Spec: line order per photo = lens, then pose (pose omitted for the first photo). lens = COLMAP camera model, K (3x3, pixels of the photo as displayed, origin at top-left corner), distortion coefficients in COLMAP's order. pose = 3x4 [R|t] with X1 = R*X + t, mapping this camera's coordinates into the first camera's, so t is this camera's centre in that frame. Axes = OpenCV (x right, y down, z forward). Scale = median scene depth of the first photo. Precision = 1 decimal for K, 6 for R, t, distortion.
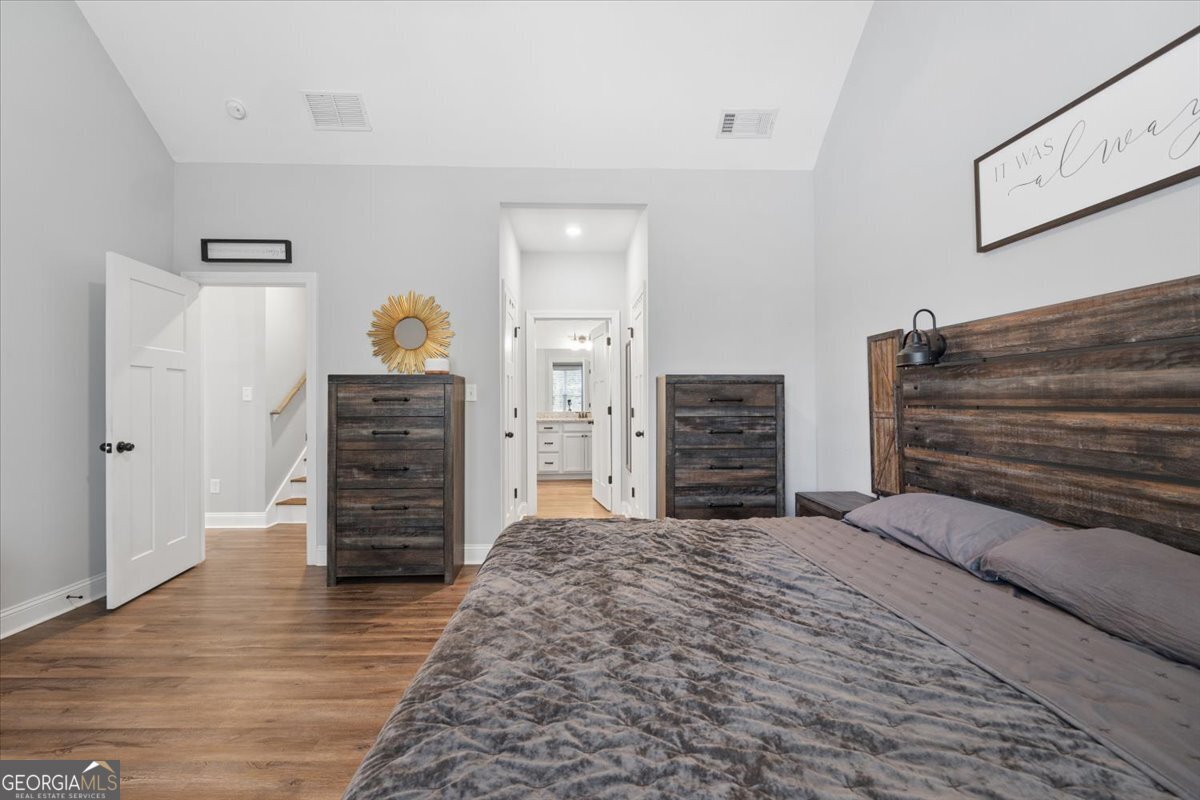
lens RADIAL K [[497.5, 0, 590.9], [0, 497.5, 394.9], [0, 0, 1]] dist [-0.012167, -0.000067]
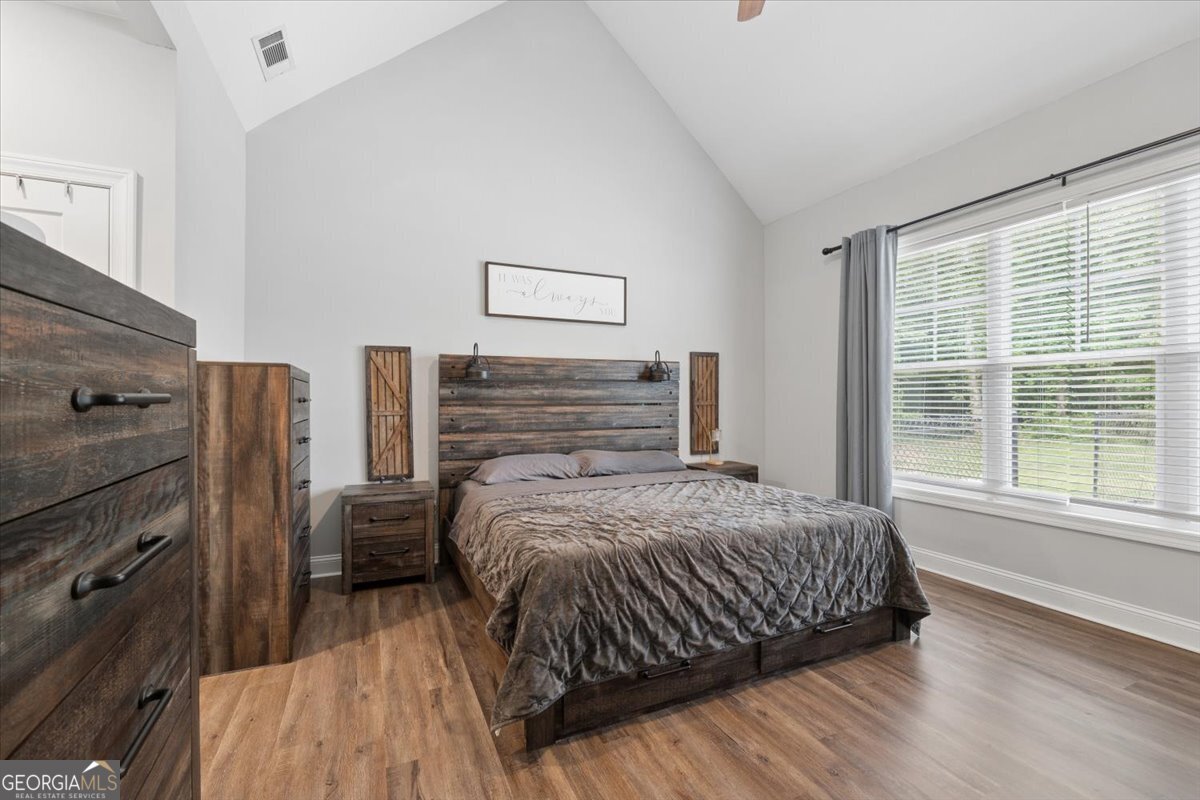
lens RADIAL K [[497.5, 0, 590.9], [0, 497.5, 394.9], [0, 0, 1]] dist [-0.012167, -0.000067]
pose [[-0.375657, 0.009146, 0.926714, -1.025652], [-0.010962, 0.999837, -0.014312, 0.010753], [-0.926694, -0.015535, -0.375496, 1.401547]]
